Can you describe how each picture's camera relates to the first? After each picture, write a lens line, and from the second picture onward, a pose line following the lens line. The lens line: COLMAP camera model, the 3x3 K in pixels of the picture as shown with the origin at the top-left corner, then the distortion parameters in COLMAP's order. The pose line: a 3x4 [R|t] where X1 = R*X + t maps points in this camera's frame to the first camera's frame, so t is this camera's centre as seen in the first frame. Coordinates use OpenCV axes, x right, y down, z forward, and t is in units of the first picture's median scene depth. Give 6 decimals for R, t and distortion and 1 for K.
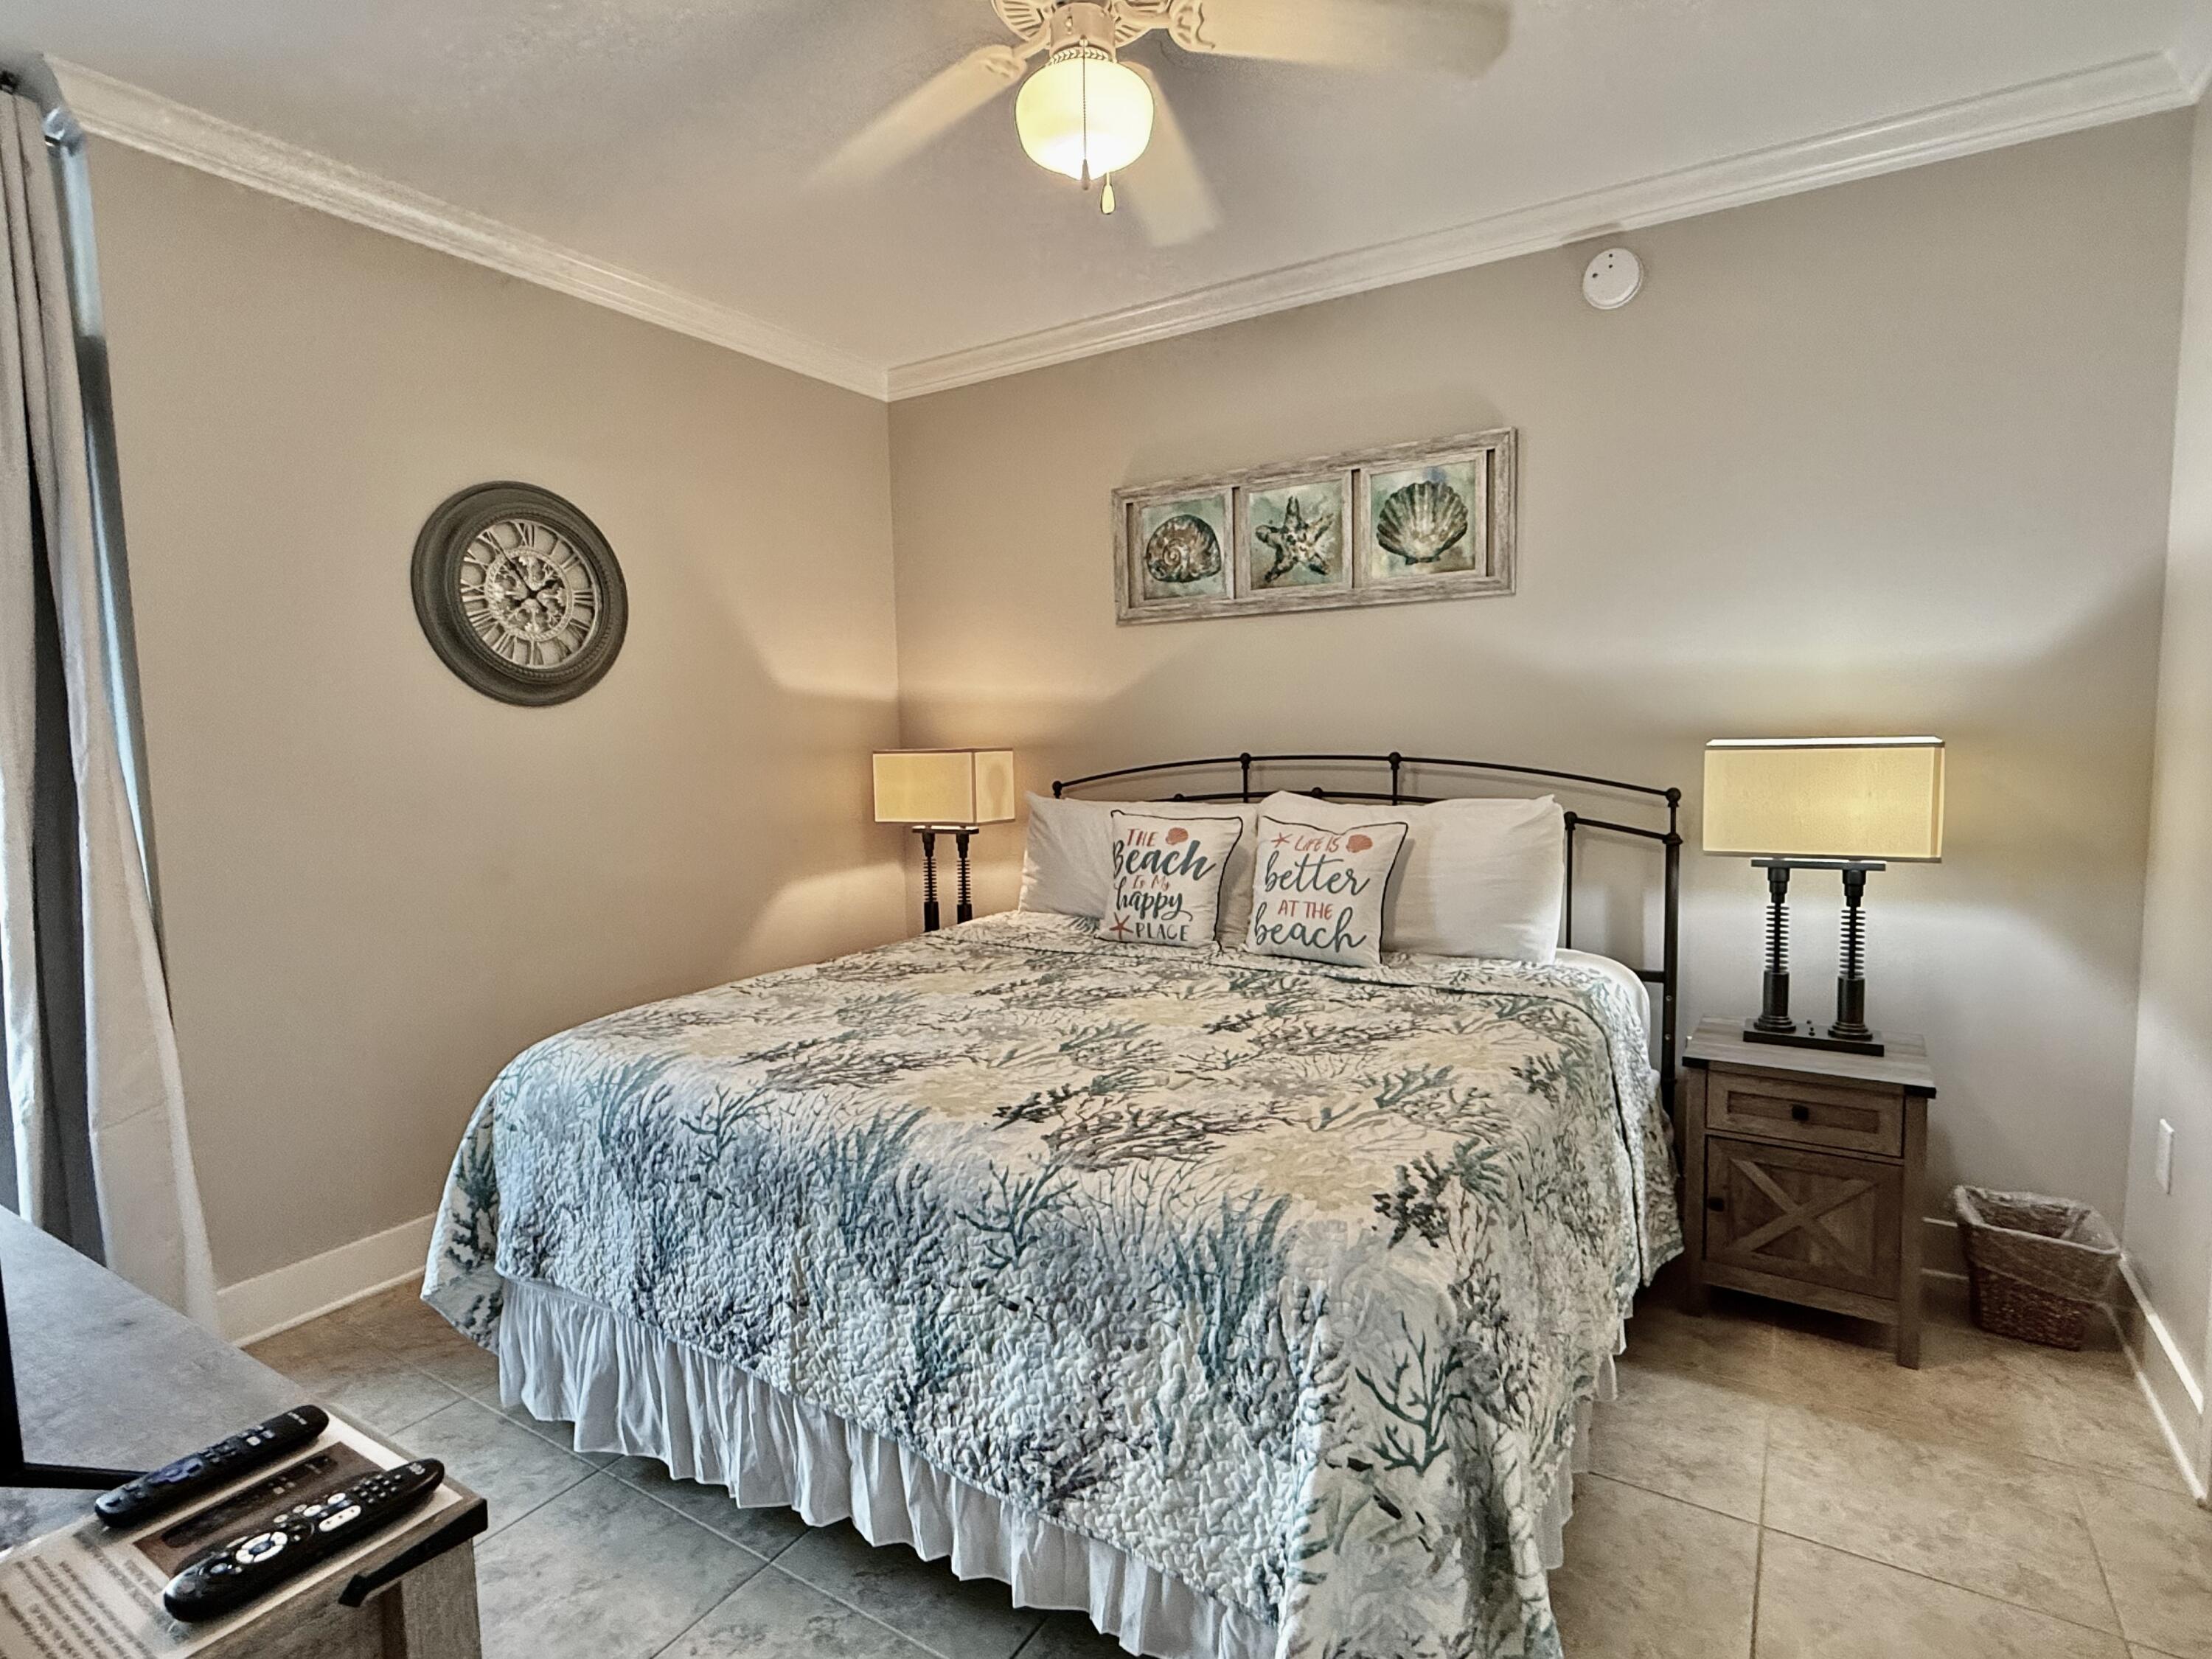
lens RADIAL K [[1117.3, 0, 1104.2], [0, 1117.3, 832.4], [0, 0, 1]] dist [-0.002907, 0.002519]
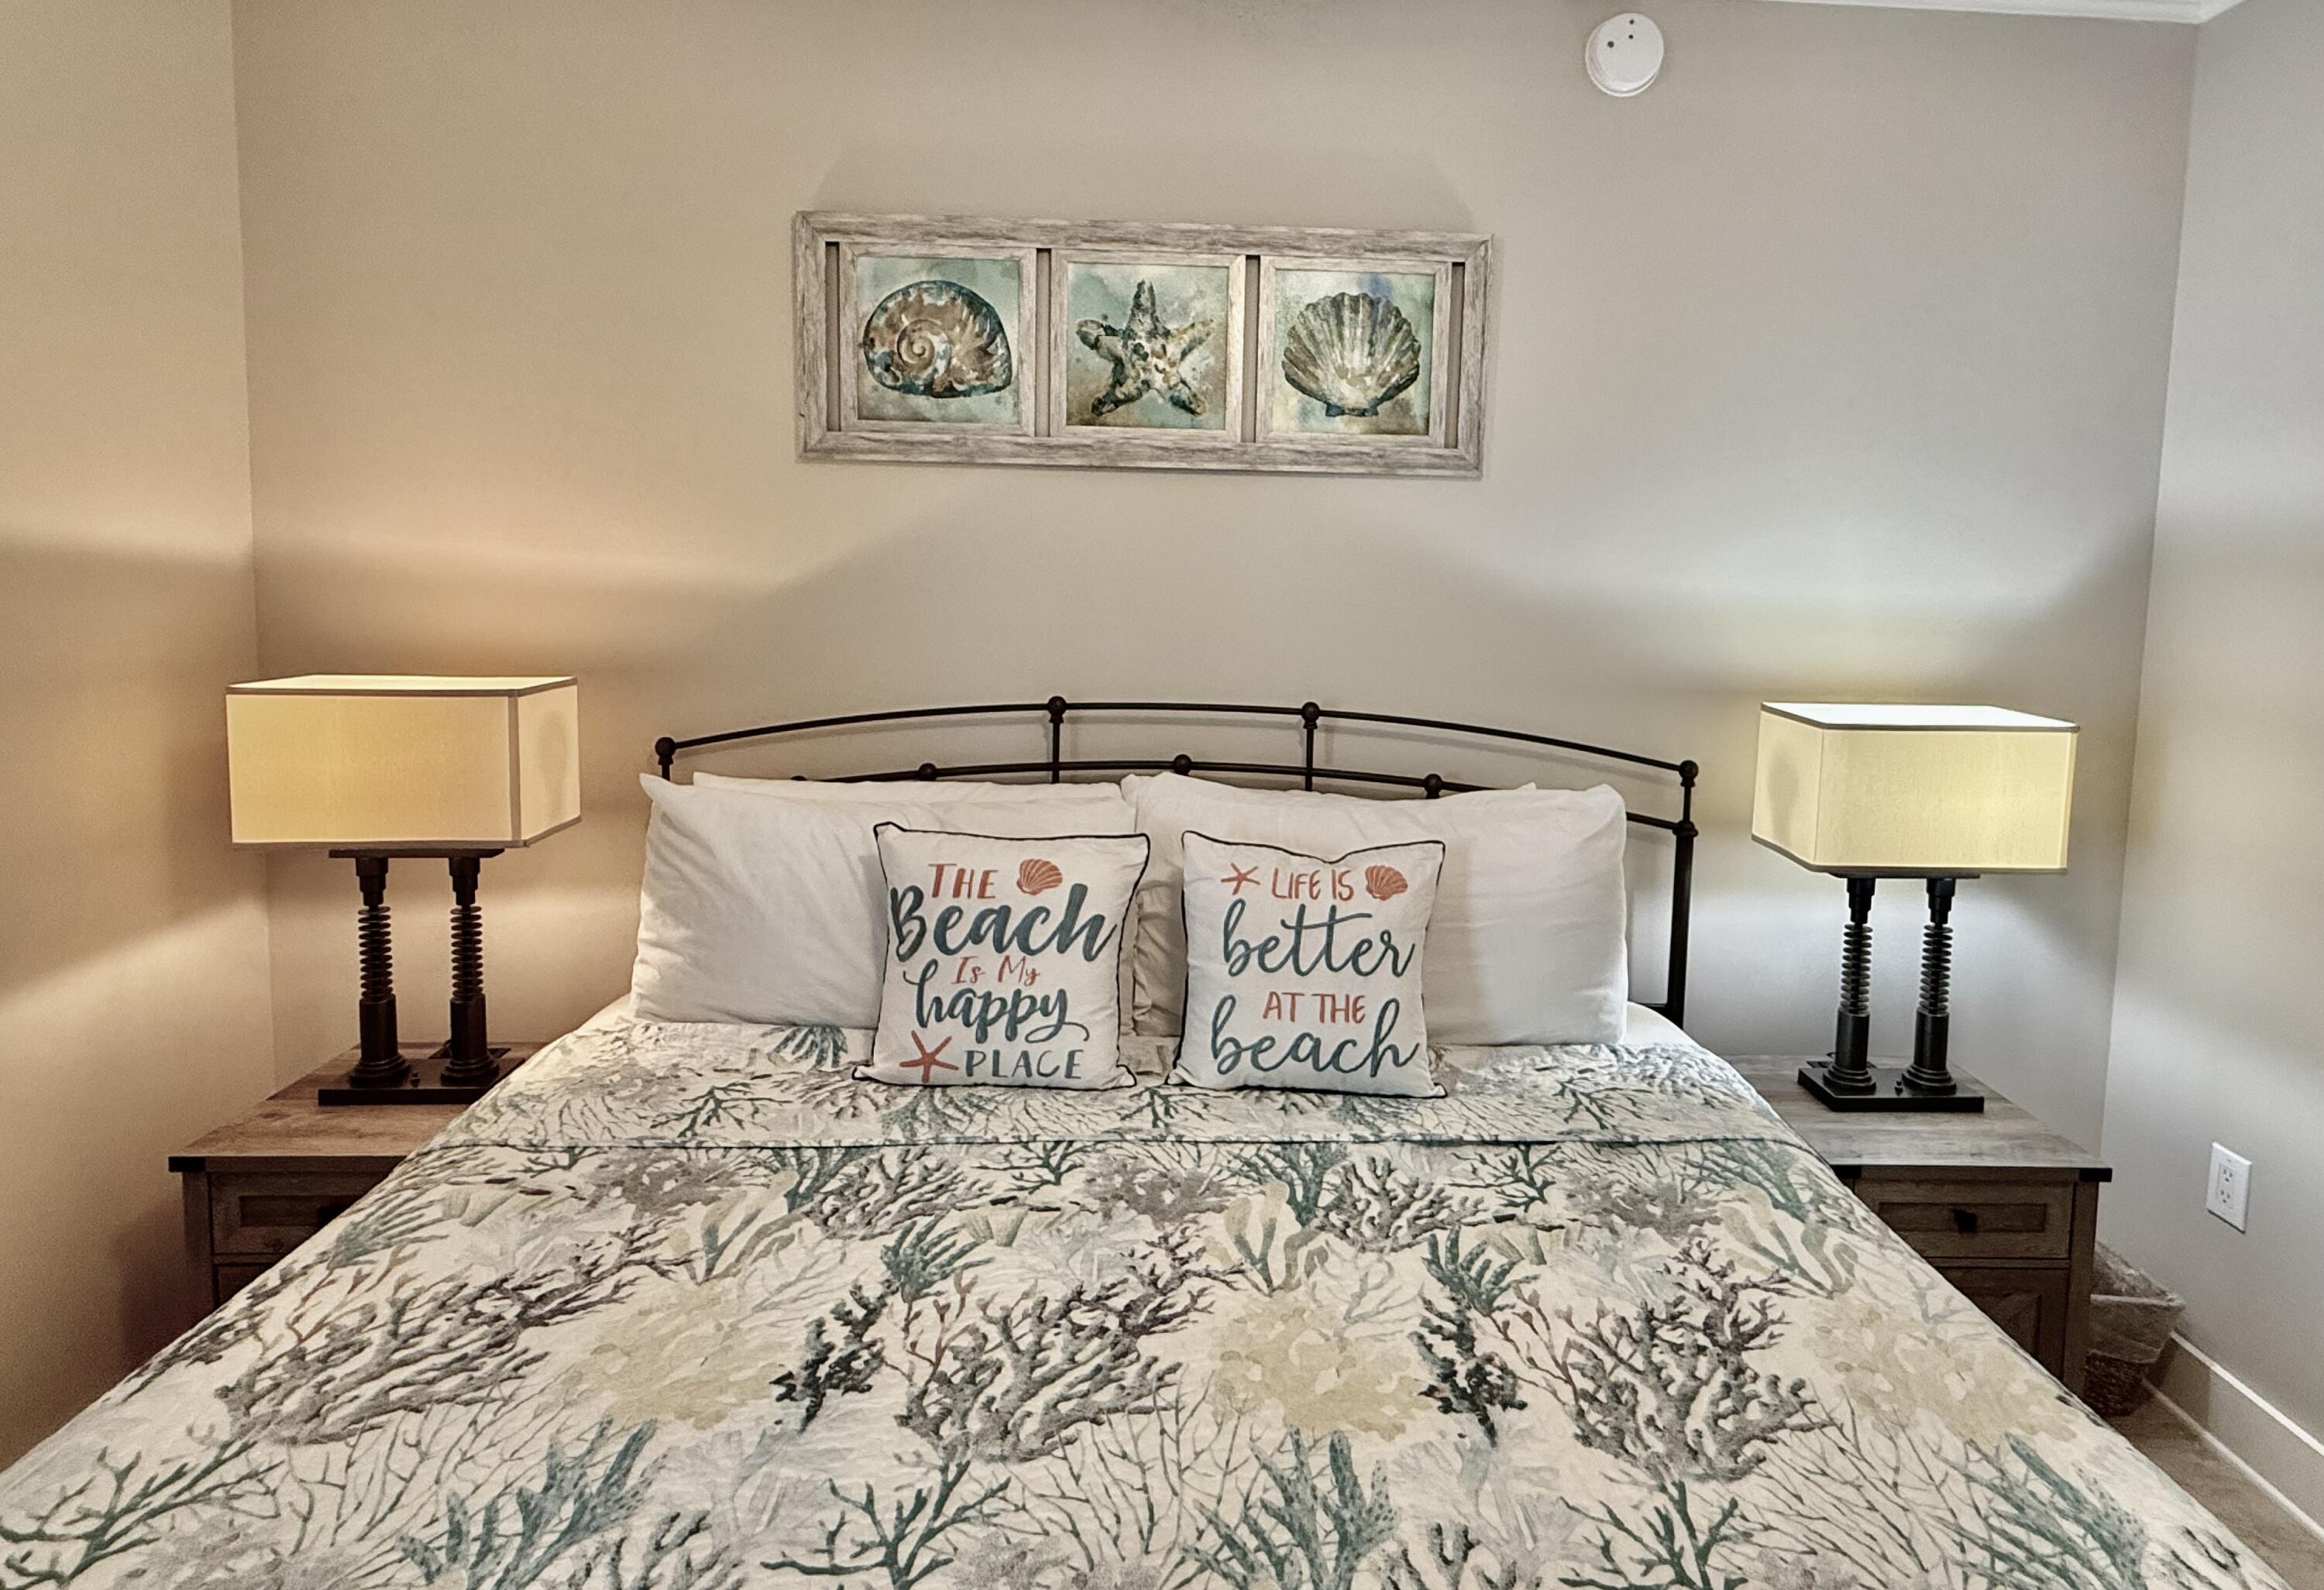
lens RADIAL K [[1237.7, 0, 1225.1], [0, 1237.7, 676.3], [0, 0, 1]] dist [-0.004175, 0.003042]
pose [[0.826586, -0.007282, 0.562763, -0.190833], [0.009345, 0.999956, -0.000787, -0.089886], [-0.562733, 0.005910, 0.826618, 0.448536]]
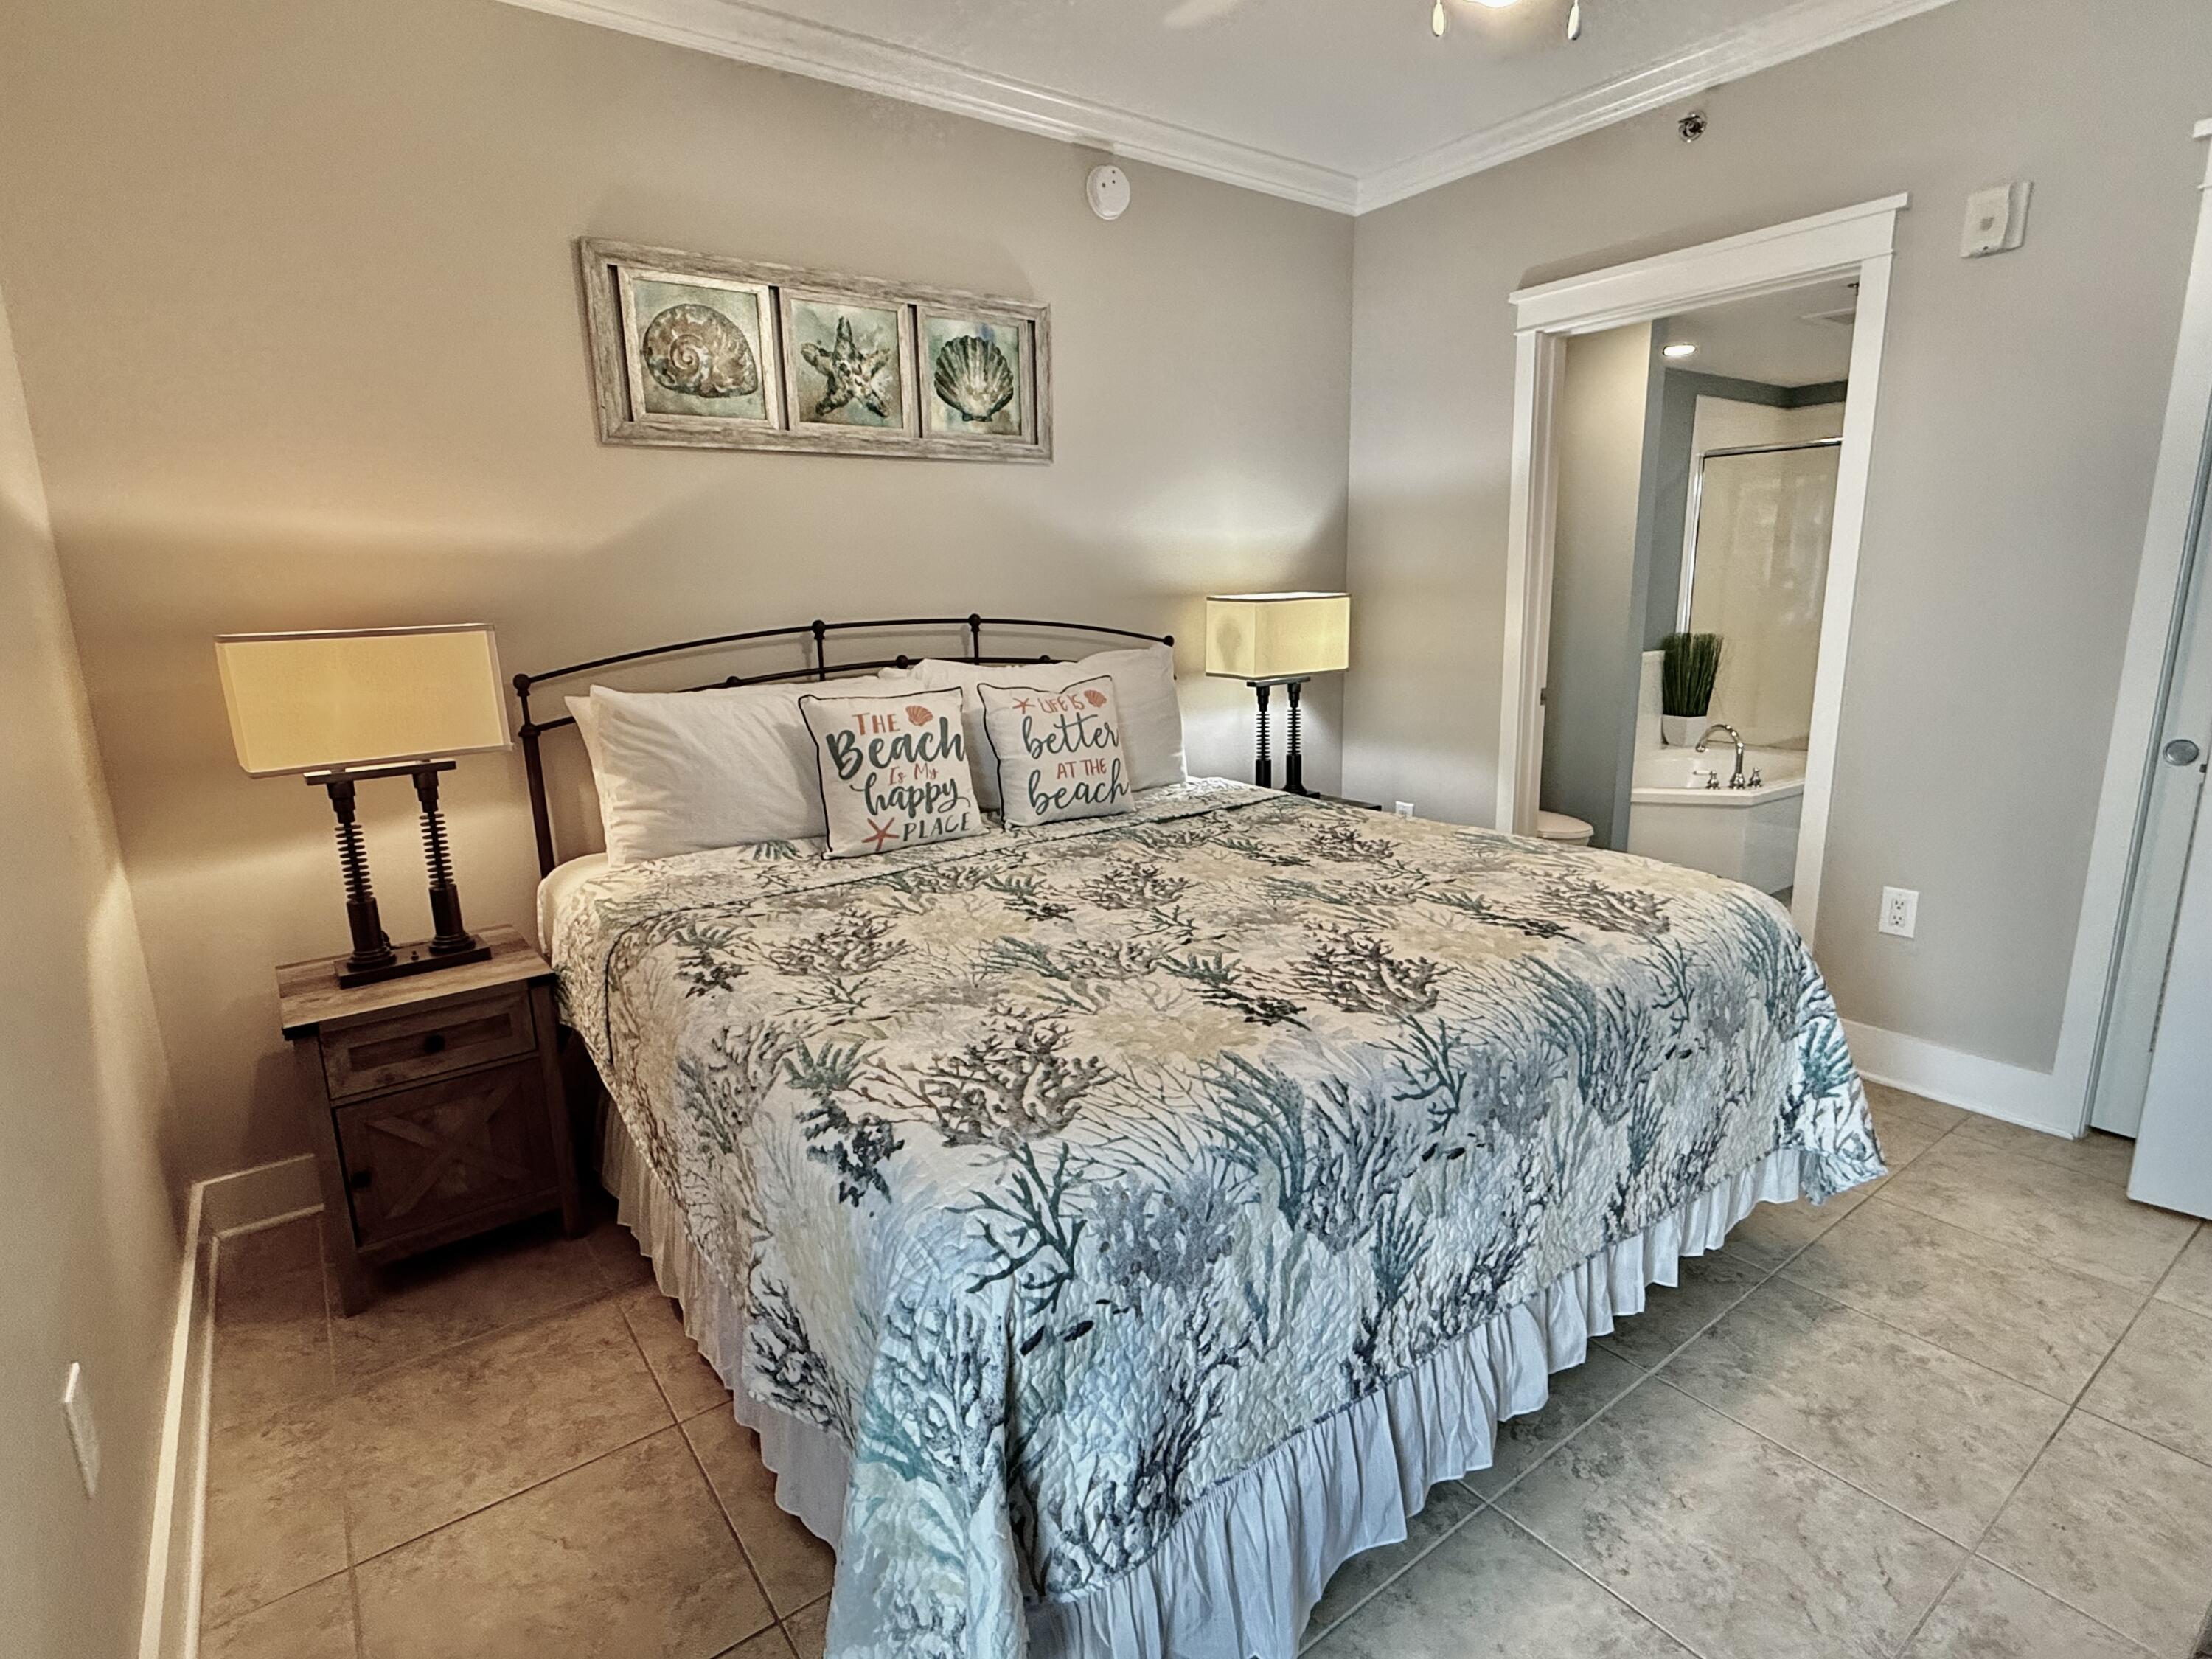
lens RADIAL K [[1117.3, 0, 1092.3], [0, 1117.3, 827.0], [0, 0, 1]] dist [-0.002907, 0.002519]
pose [[0.375938, -0.186736, 0.907635, -0.661193], [0.102169, 0.981866, 0.159690, -0.034904], [-0.920995, 0.032698, 0.388199, 0.539386]]
